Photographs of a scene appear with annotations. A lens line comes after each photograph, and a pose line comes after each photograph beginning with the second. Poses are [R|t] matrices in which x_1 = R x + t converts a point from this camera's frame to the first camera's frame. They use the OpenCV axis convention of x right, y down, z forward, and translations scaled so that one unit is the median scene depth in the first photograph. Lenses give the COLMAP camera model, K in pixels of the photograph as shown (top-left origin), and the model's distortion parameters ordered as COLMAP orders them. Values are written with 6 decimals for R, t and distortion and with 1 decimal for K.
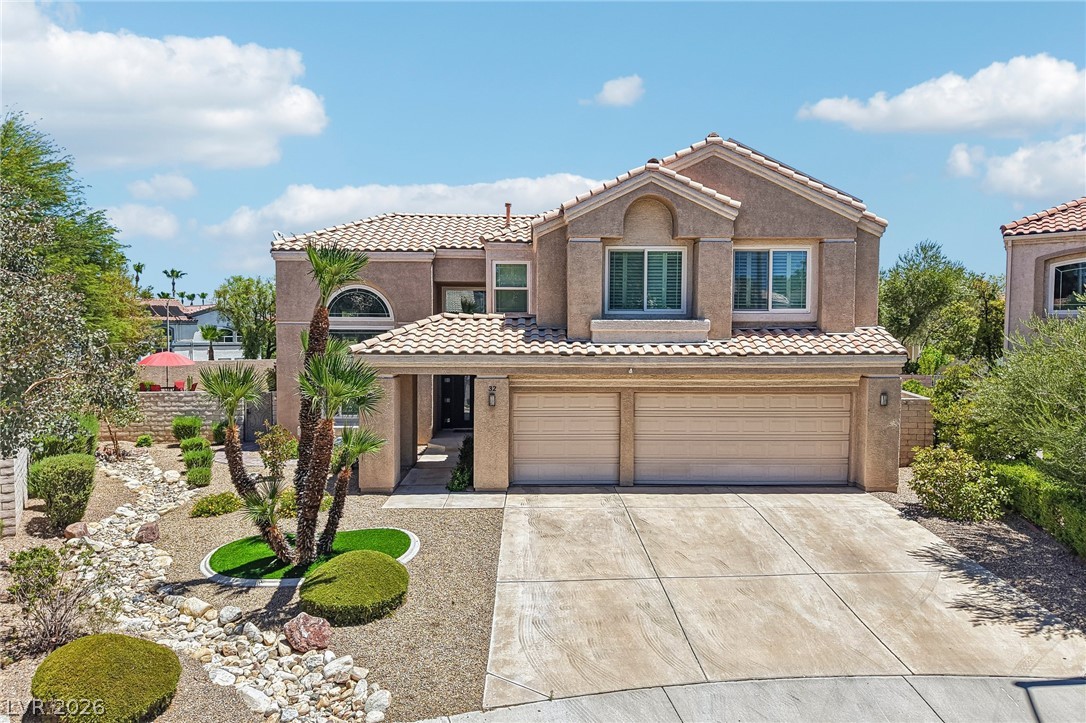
lens RADIAL K [[764.3, 0, 541.9], [0, 764.3, 363.9], [0, 0, 1]] dist [0.003054, 0.000700]
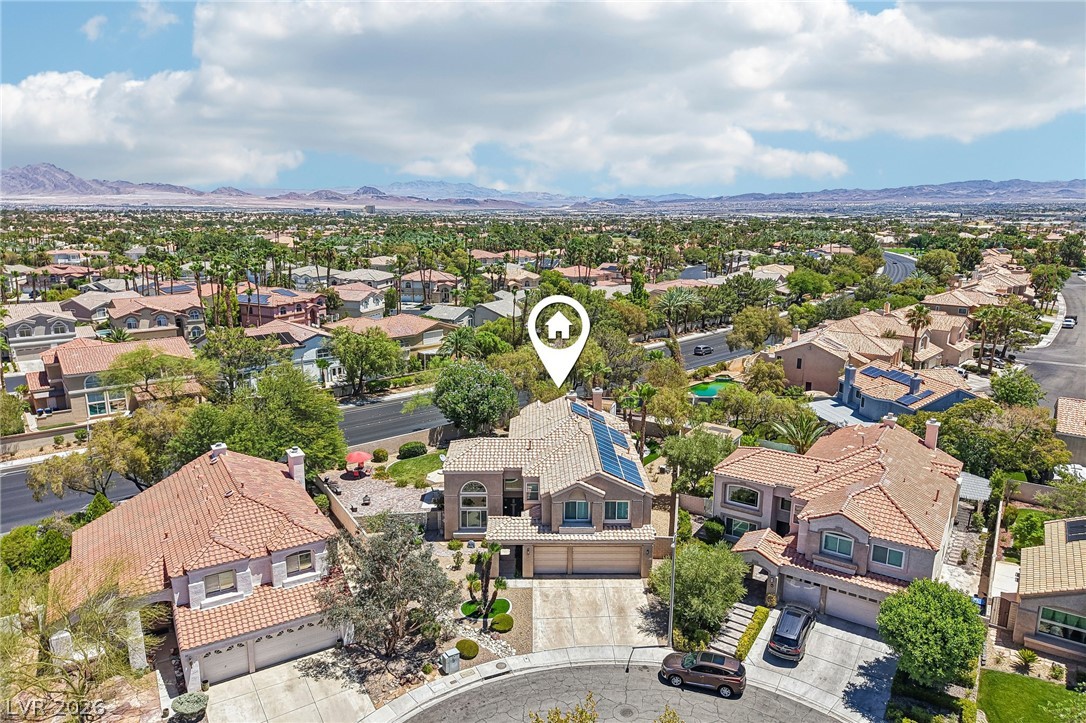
lens RADIAL K [[735.5, 0, 537.0], [0, 735.5, 361.5], [0, 0, 1]] dist [-0.001021, -0.000380]
pose [[0.999967, 0.000783, -0.008058, -0.002837], [0.000414, 0.989073, 0.147426, -1.240064], [0.008085, -0.147425, 0.989040, -2.026317]]
